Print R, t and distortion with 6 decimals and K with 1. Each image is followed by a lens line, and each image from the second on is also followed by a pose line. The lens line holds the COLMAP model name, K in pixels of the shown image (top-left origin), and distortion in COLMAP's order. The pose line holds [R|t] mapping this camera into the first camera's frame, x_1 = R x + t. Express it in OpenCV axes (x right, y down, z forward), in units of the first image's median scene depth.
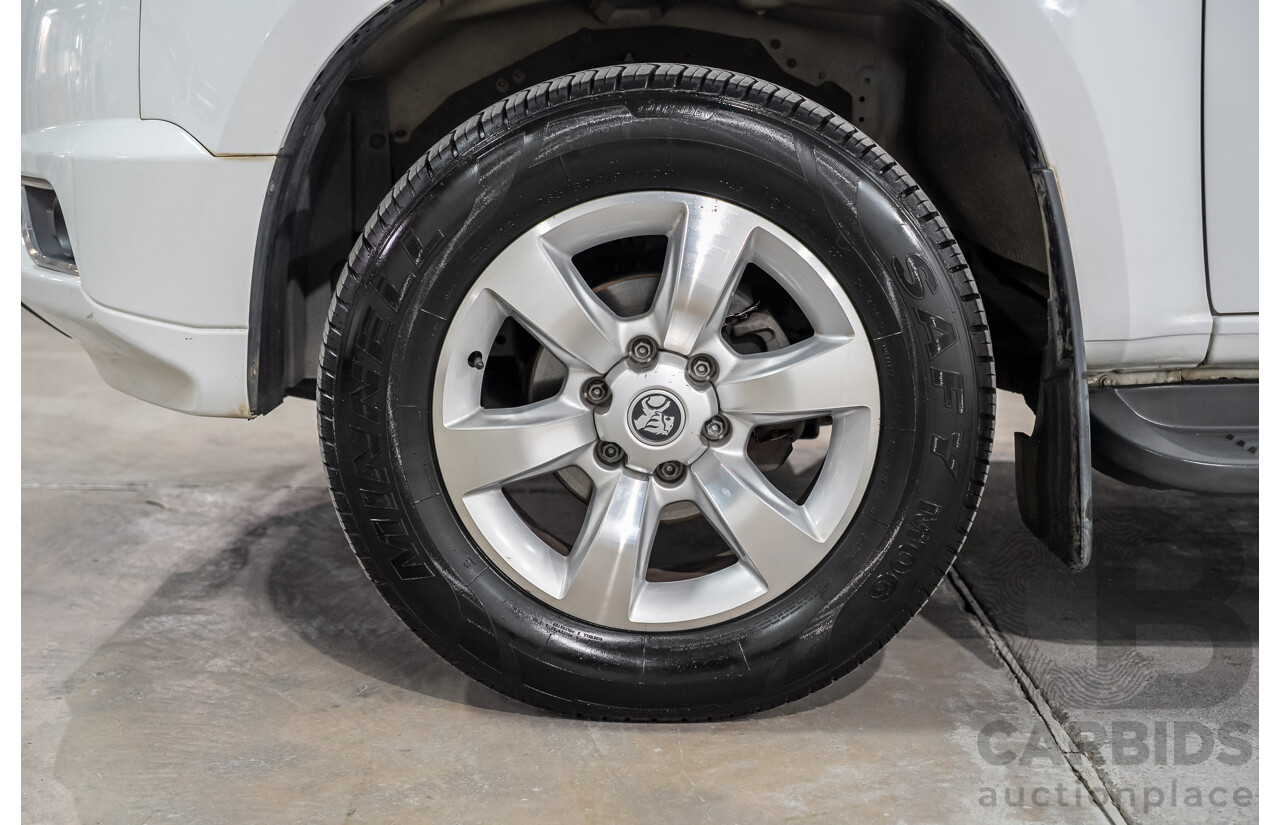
lens RADIAL K [[1883.3, 0, 654.6], [0, 1883.3, 414.8], [0, 0, 1]] dist [0.181538, 0.000000]
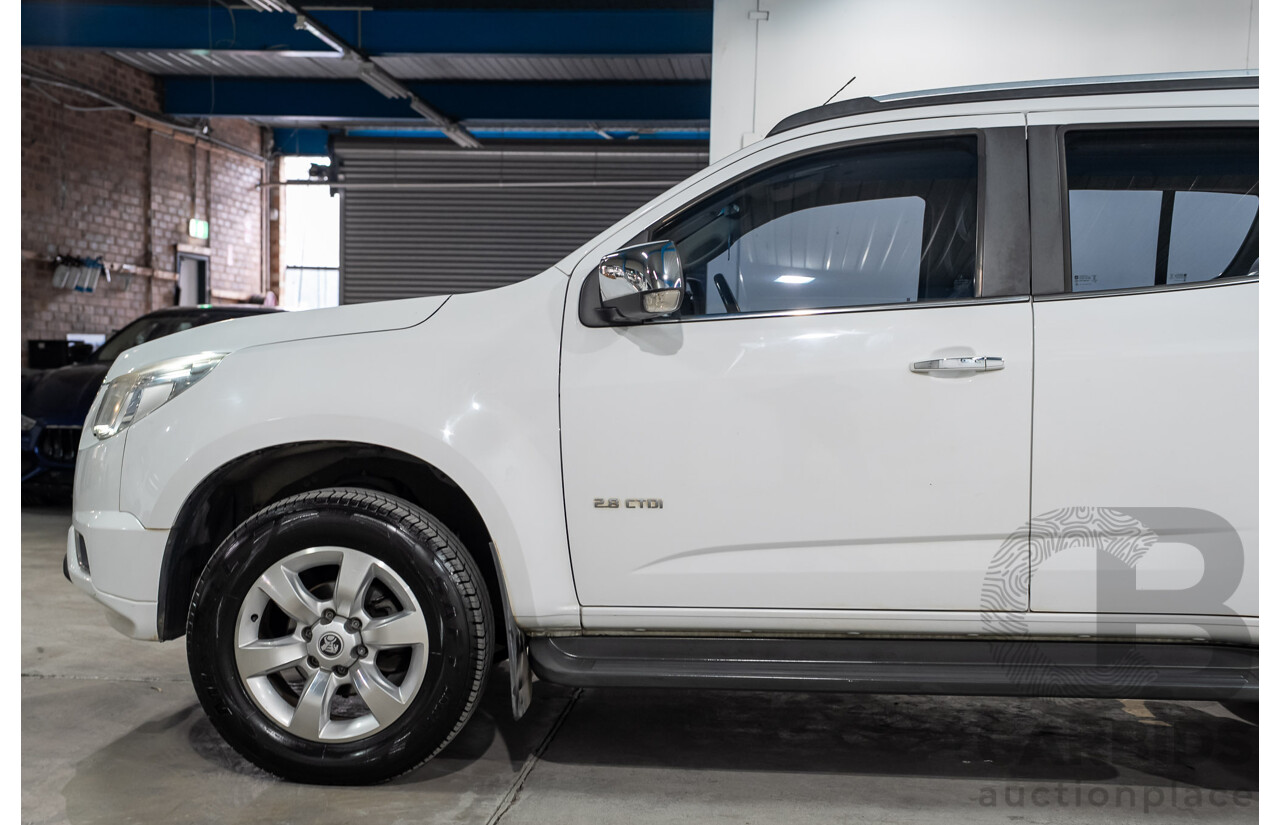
lens RADIAL K [[1739.6, 0, 625.5], [0, 1739.6, 429.0], [0, 0, 1]] dist [0.068169, 0.000000]
pose [[0.997135, 0.019014, -0.073211, 0.494820], [-0.028222, 0.991517, -0.126877, -0.000104], [0.070178, 0.128580, 0.989213, -1.067101]]
